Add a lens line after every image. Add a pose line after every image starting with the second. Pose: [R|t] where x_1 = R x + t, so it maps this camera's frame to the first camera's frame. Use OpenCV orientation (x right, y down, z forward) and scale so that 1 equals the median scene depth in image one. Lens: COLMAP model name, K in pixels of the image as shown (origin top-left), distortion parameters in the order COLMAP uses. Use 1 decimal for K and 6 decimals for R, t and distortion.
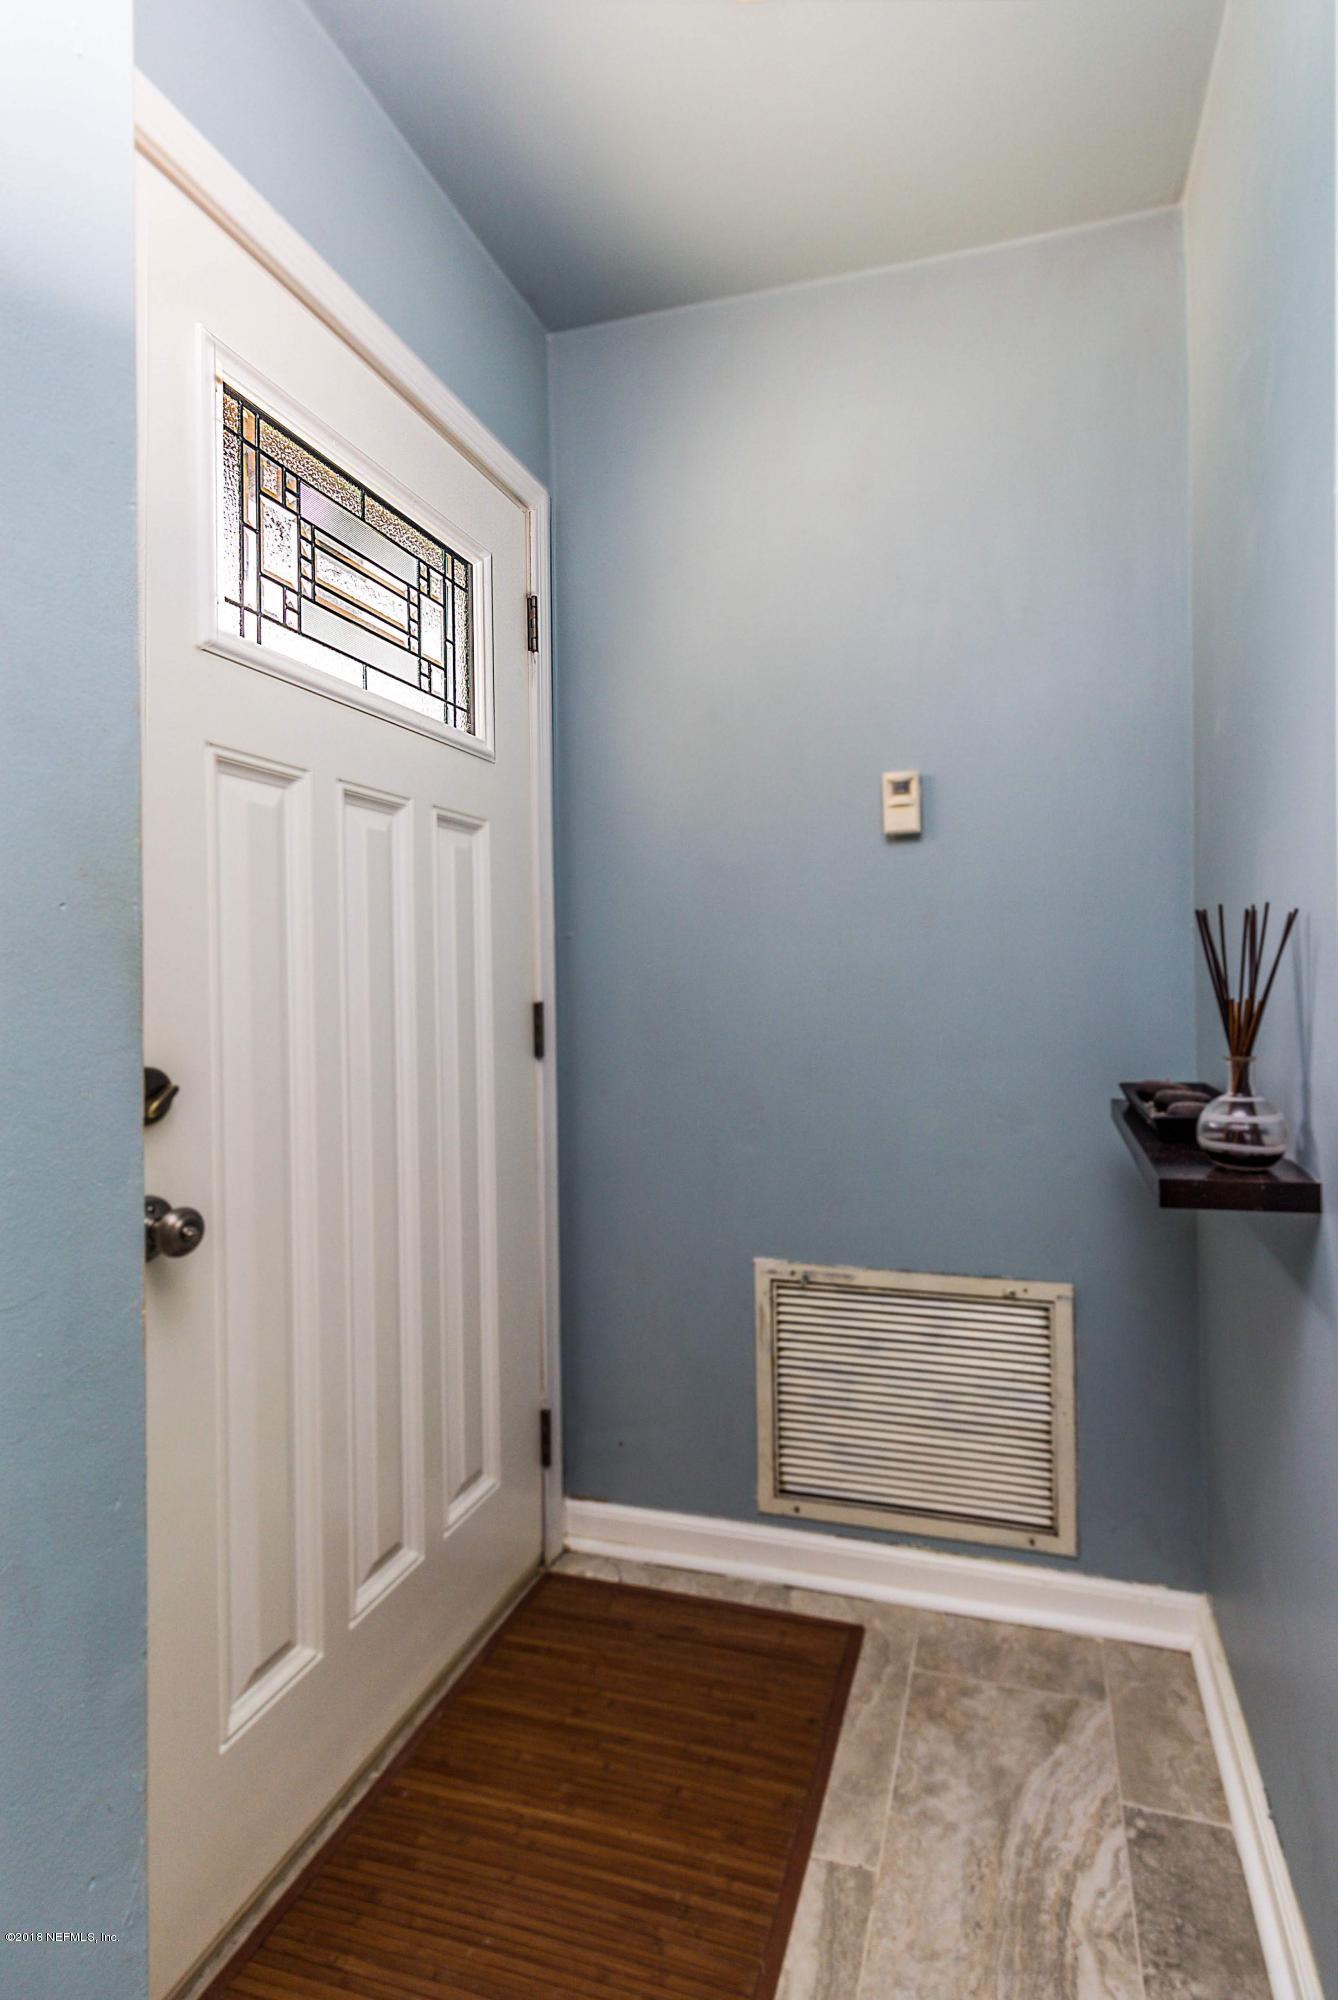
lens RADIAL K [[950.2, 0, 747.1], [0, 950.2, 973.2], [0, 0, 1]] dist [-0.001328, -0.000372]
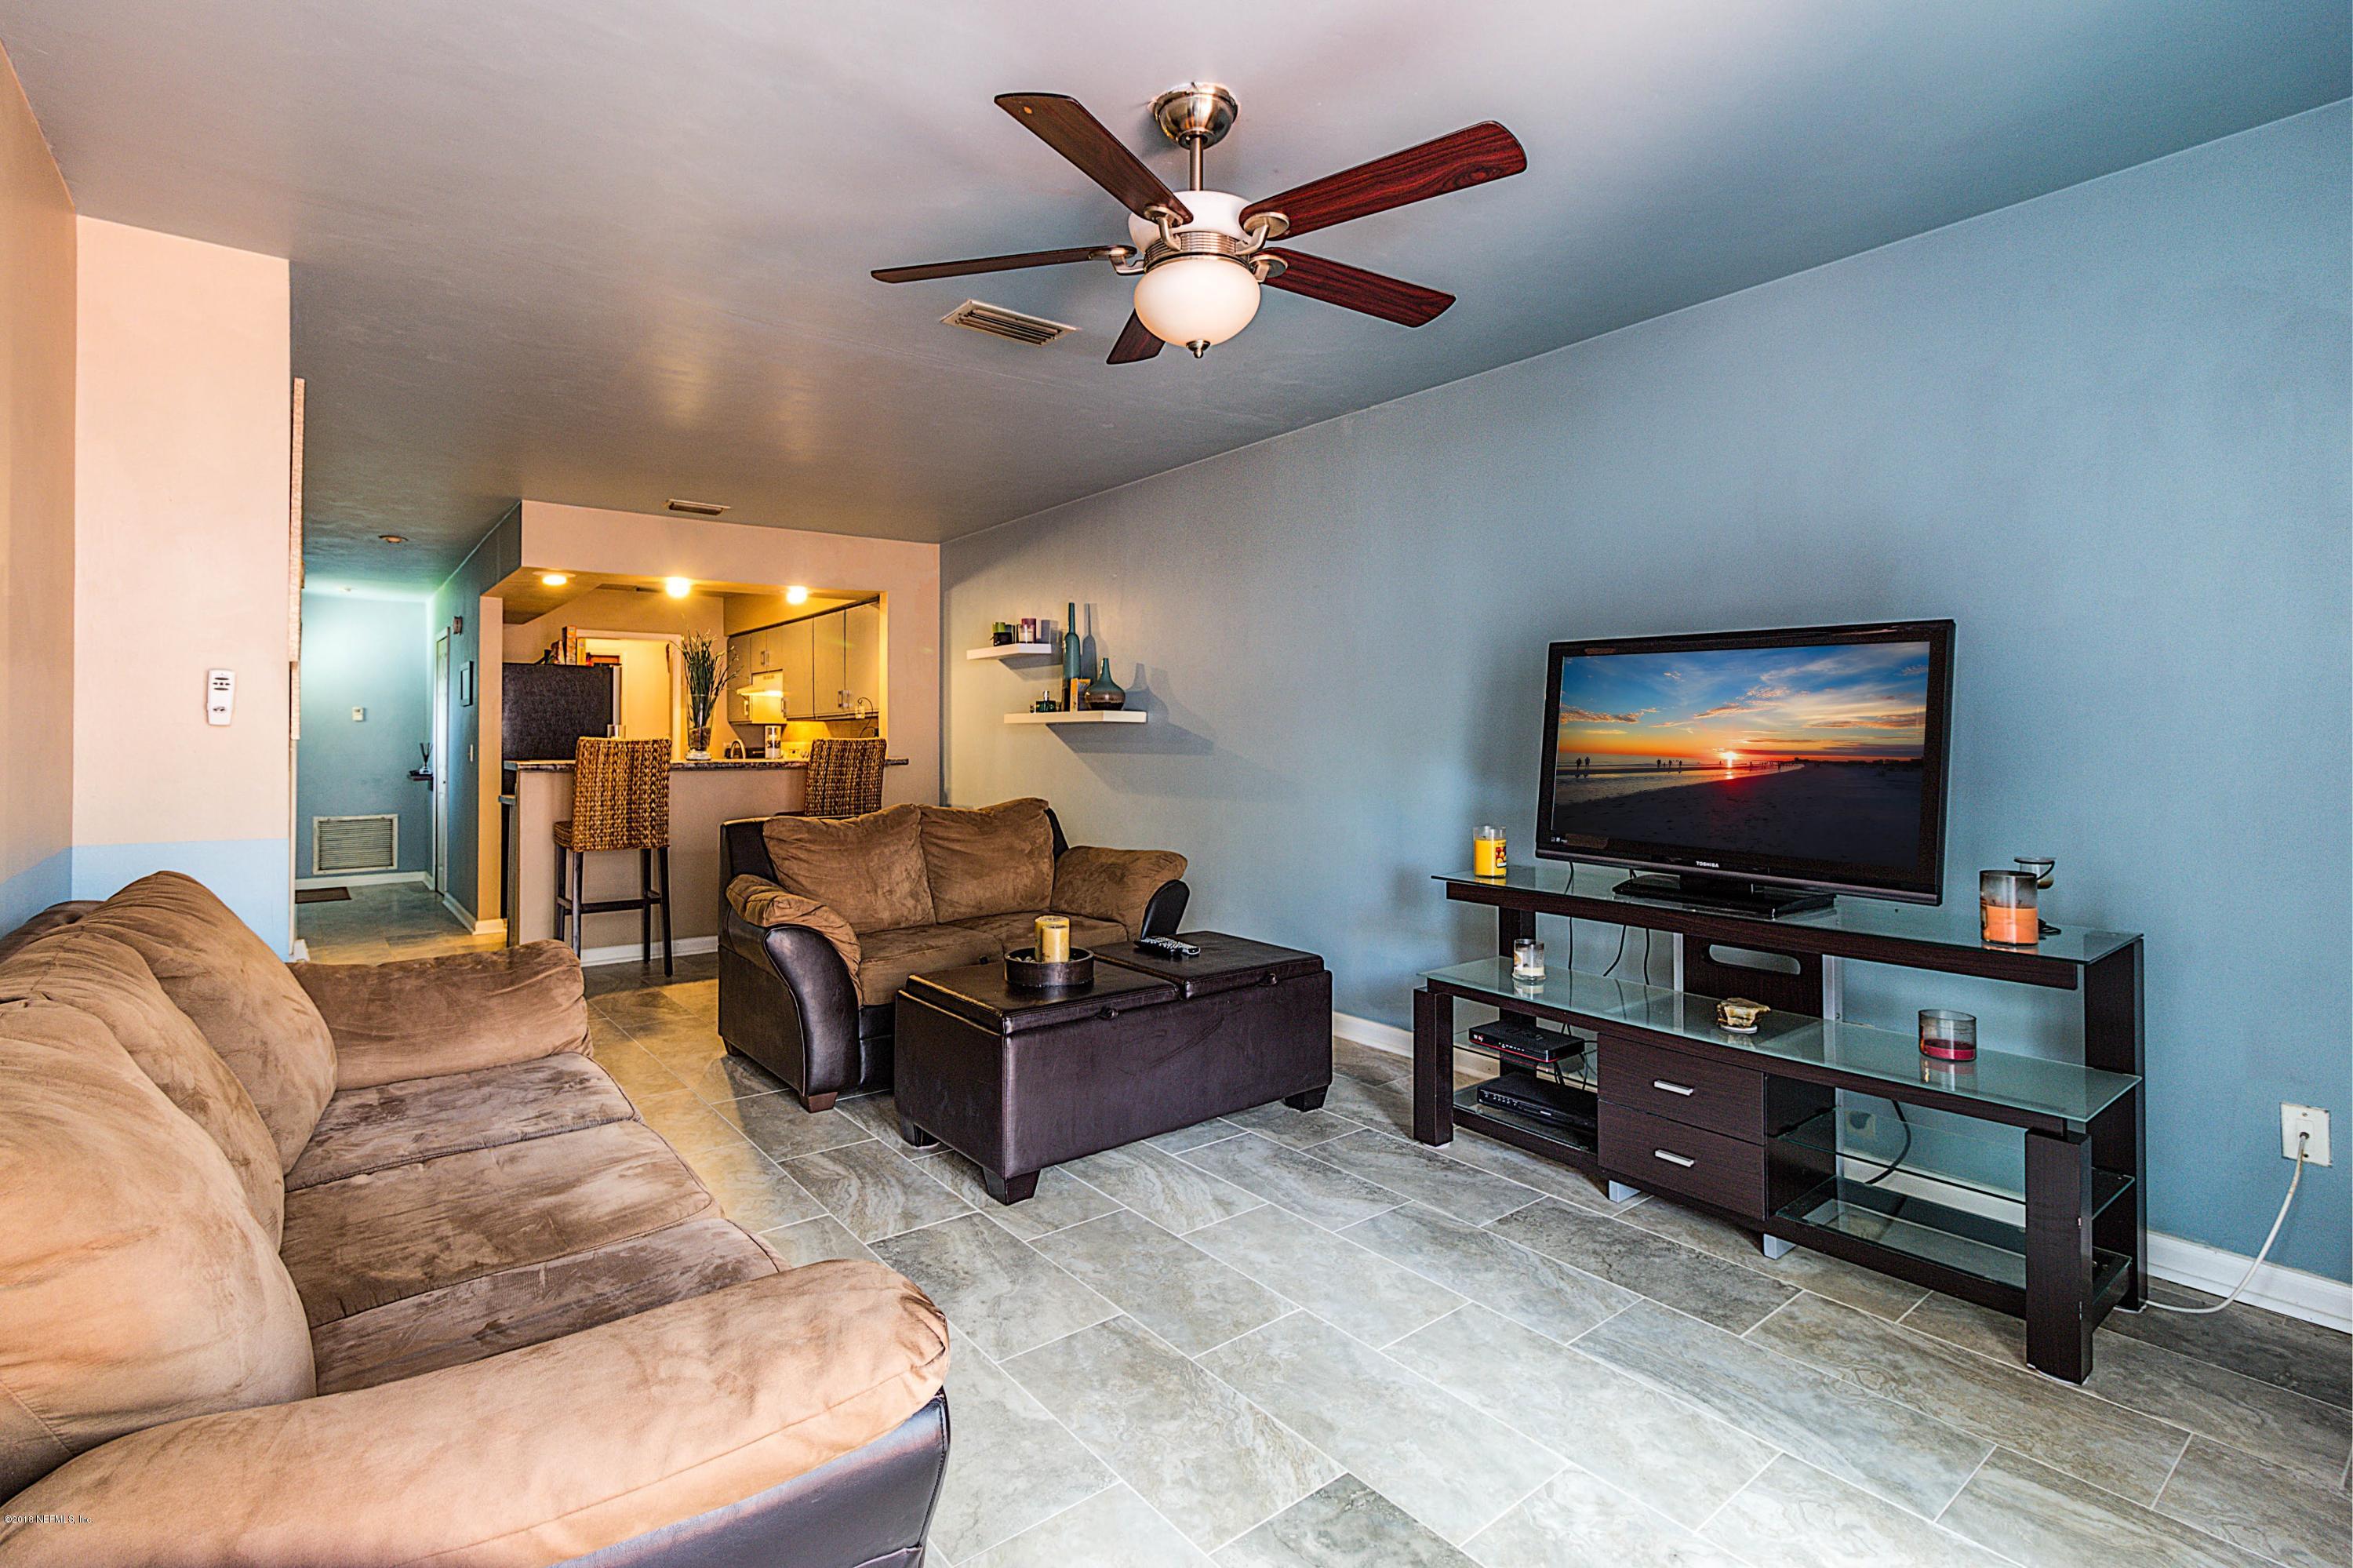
lens RADIAL K [[1118.0, 0, 1168.3], [0, 1118.0, 737.1], [0, 0, 1]] dist [-0.001328, -0.000372]
pose [[0.579196, 0.019738, 0.814949, -1.981087], [-0.008688, 0.999800, -0.018040, -0.003349], [-0.815142, 0.003369, 0.579252, -5.367318]]
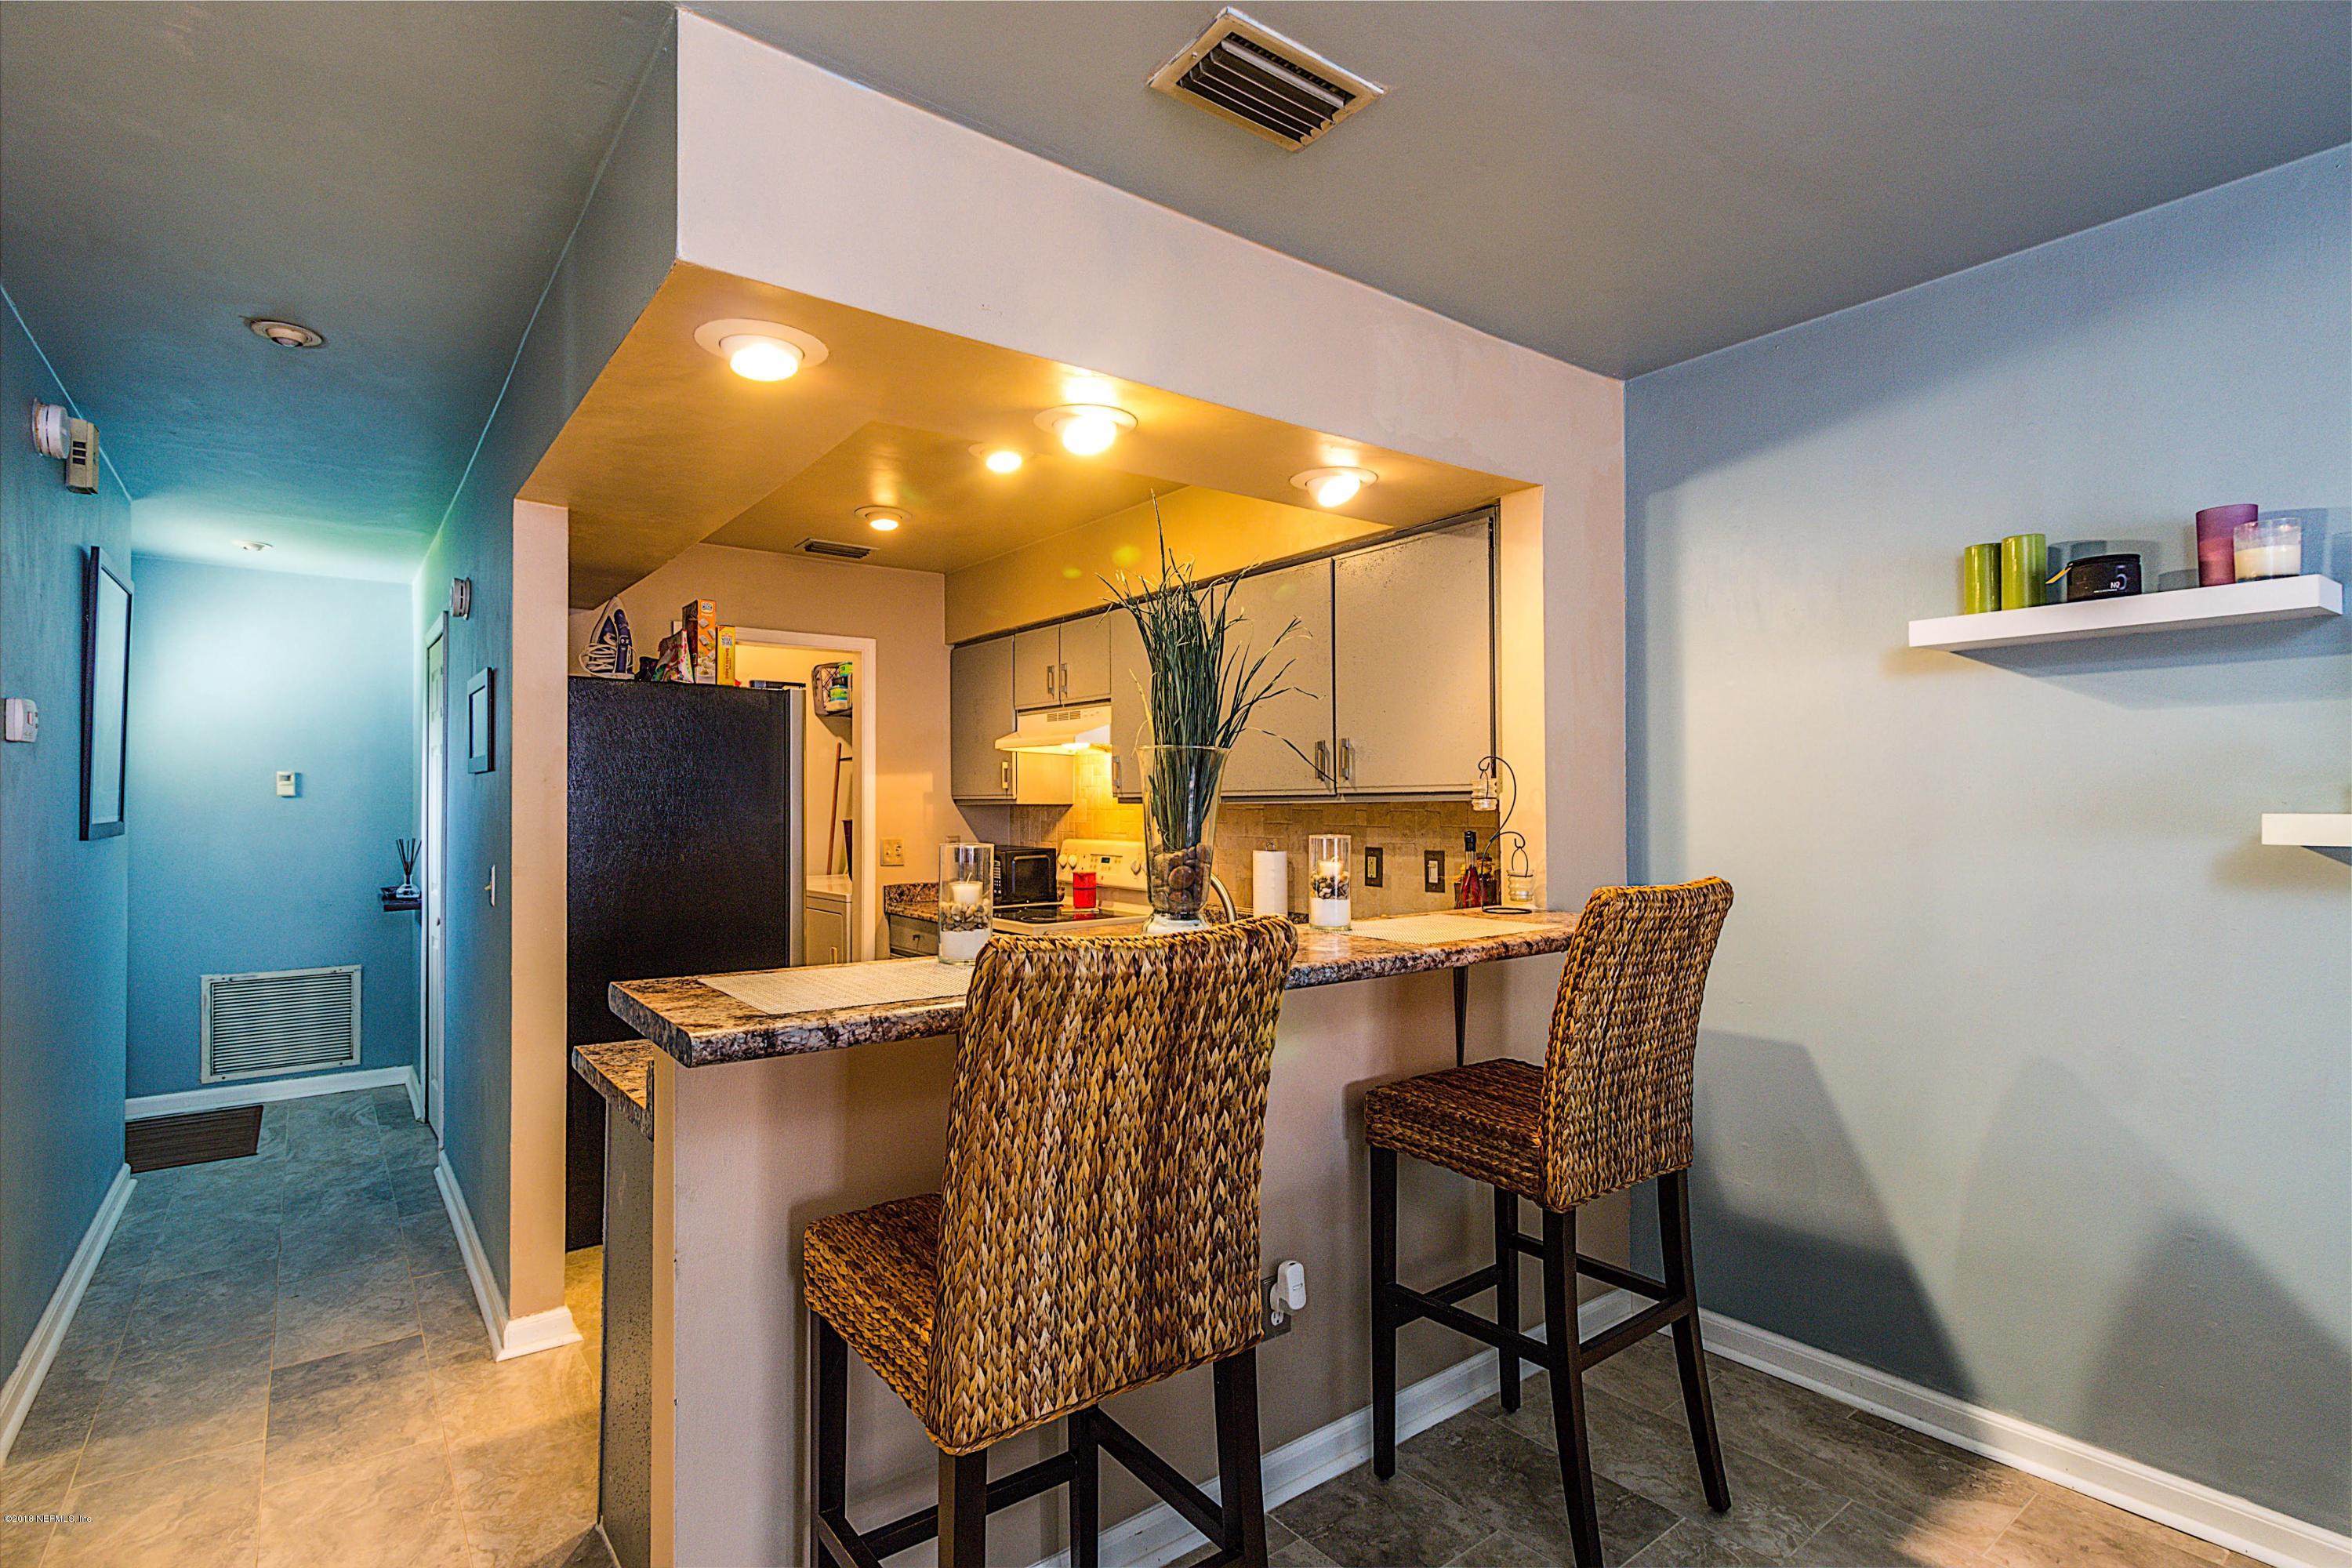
lens RADIAL K [[1127.0, 0, 1169.4], [0, 1127.0, 798.0], [0, 0, 1]] dist [0.000519, -0.000335]
pose [[0.593457, 0.019770, 0.804623, -0.854926], [-0.011202, 0.999804, -0.016304, -0.120164], [-0.804788, 0.000662, 0.593562, -2.668574]]
